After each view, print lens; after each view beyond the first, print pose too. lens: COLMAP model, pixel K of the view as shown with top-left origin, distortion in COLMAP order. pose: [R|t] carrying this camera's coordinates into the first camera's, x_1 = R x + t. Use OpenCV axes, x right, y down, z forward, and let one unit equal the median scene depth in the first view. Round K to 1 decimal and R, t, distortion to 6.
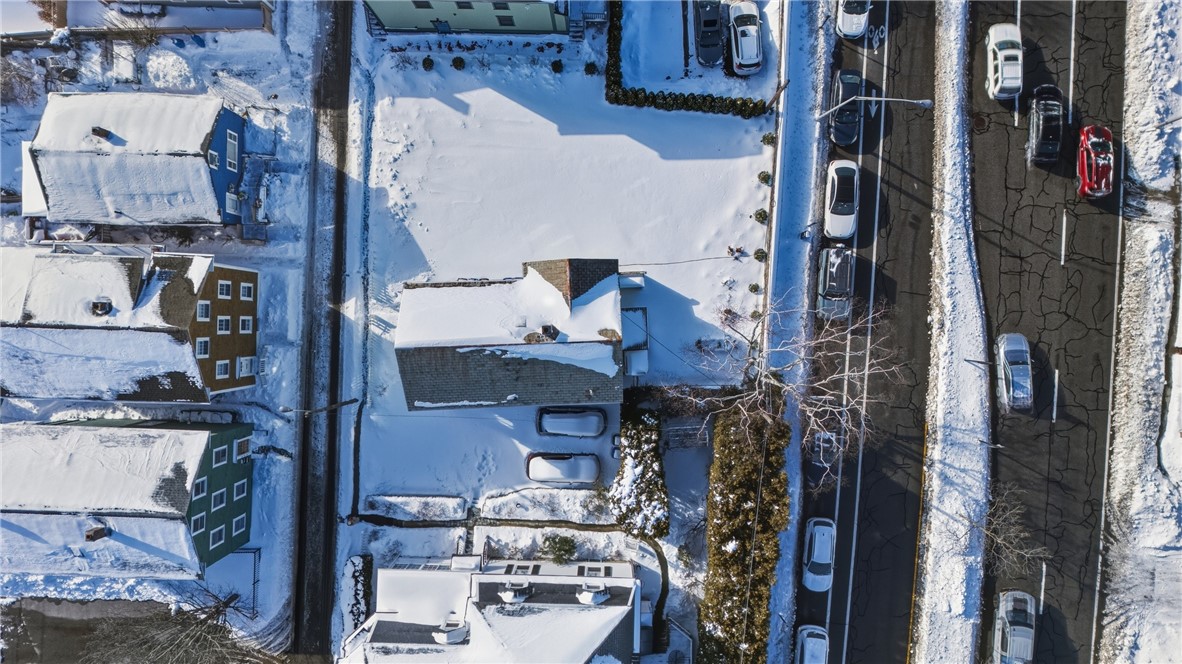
lens RADIAL K [[867.0, 0, 591.0], [0, 867.0, 332.0], [0, 0, 1]] dist [0.005482, -0.001491]
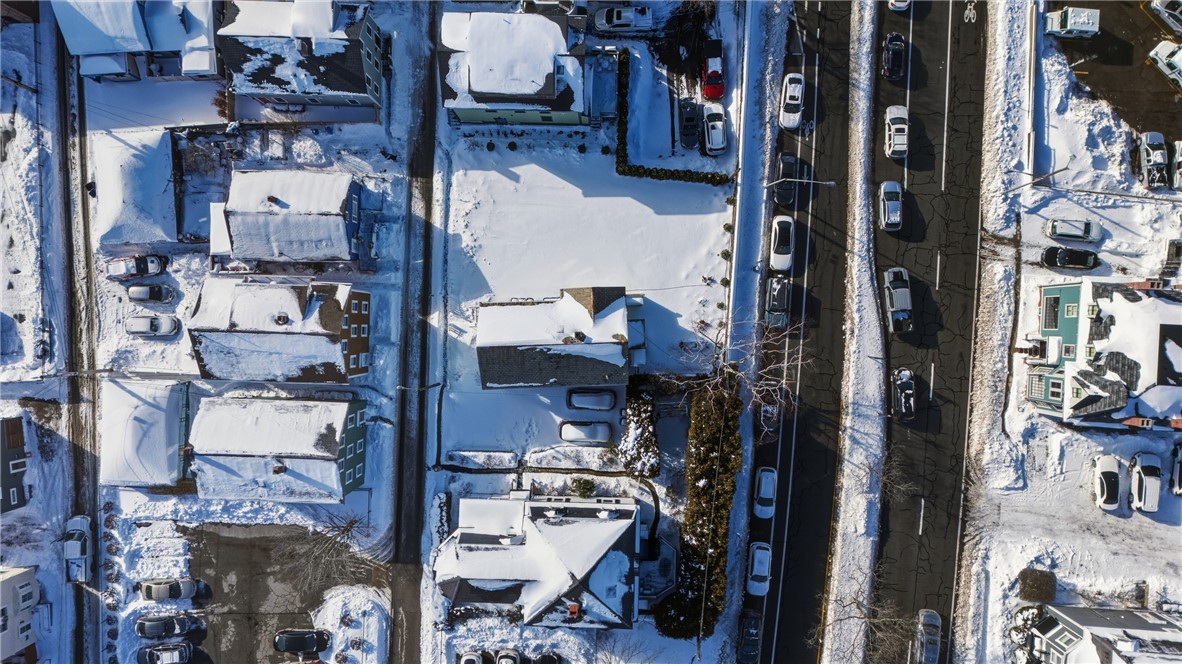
lens RADIAL K [[867.0, 0, 591.0], [0, 867.0, 332.0], [0, 0, 1]] dist [0.005482, -0.001491]
pose [[0.999997, 0.002345, 0.001086, -0.025452], [-0.002341, 0.999990, -0.003757, -0.001585], [-0.001095, 0.003754, 0.999992, -0.422251]]
